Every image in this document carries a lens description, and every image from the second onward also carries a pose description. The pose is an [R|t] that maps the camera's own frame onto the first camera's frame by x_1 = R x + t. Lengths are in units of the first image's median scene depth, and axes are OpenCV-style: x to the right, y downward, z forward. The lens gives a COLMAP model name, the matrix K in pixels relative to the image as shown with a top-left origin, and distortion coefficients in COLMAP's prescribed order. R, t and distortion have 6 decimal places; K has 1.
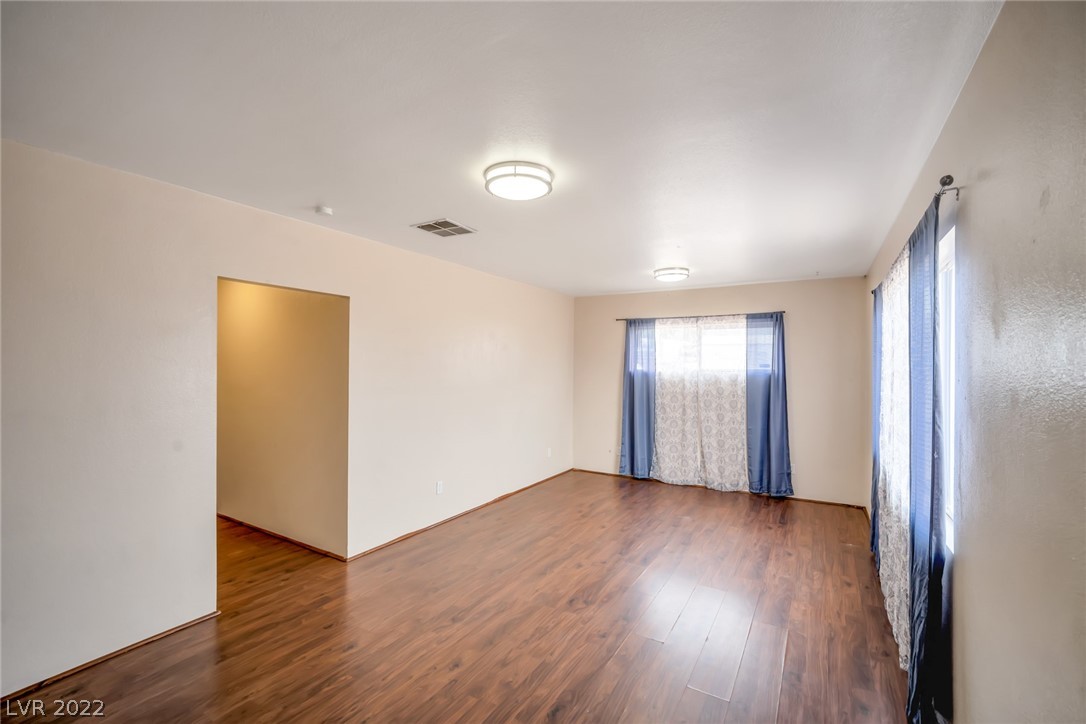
lens RADIAL K [[481.3, 0, 543.0], [0, 481.3, 362.0], [0, 0, 1]] dist [-0.001978, -0.000139]
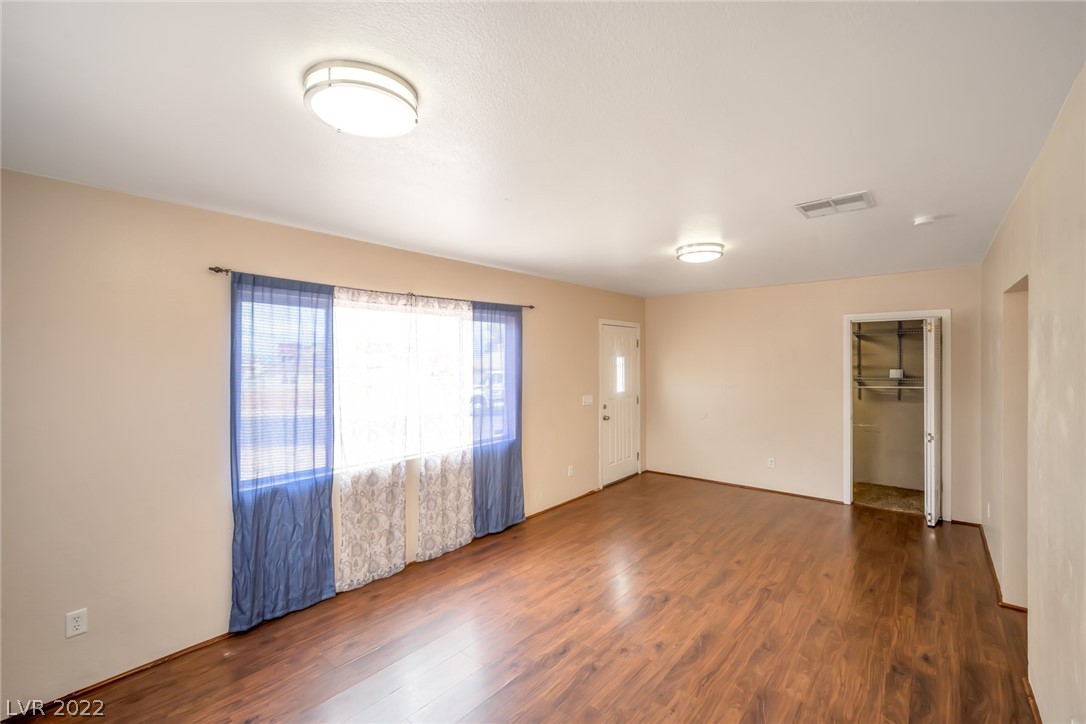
lens RADIAL K [[481.3, 0, 543.0], [0, 481.3, 362.0], [0, 0, 1]] dist [-0.001978, -0.000139]
pose [[-0.988114, -0.005191, 0.153634, 0.162298], [-0.004687, 0.999982, 0.003643, -0.019778], [-0.153650, 0.002879, -0.988121, 2.029892]]
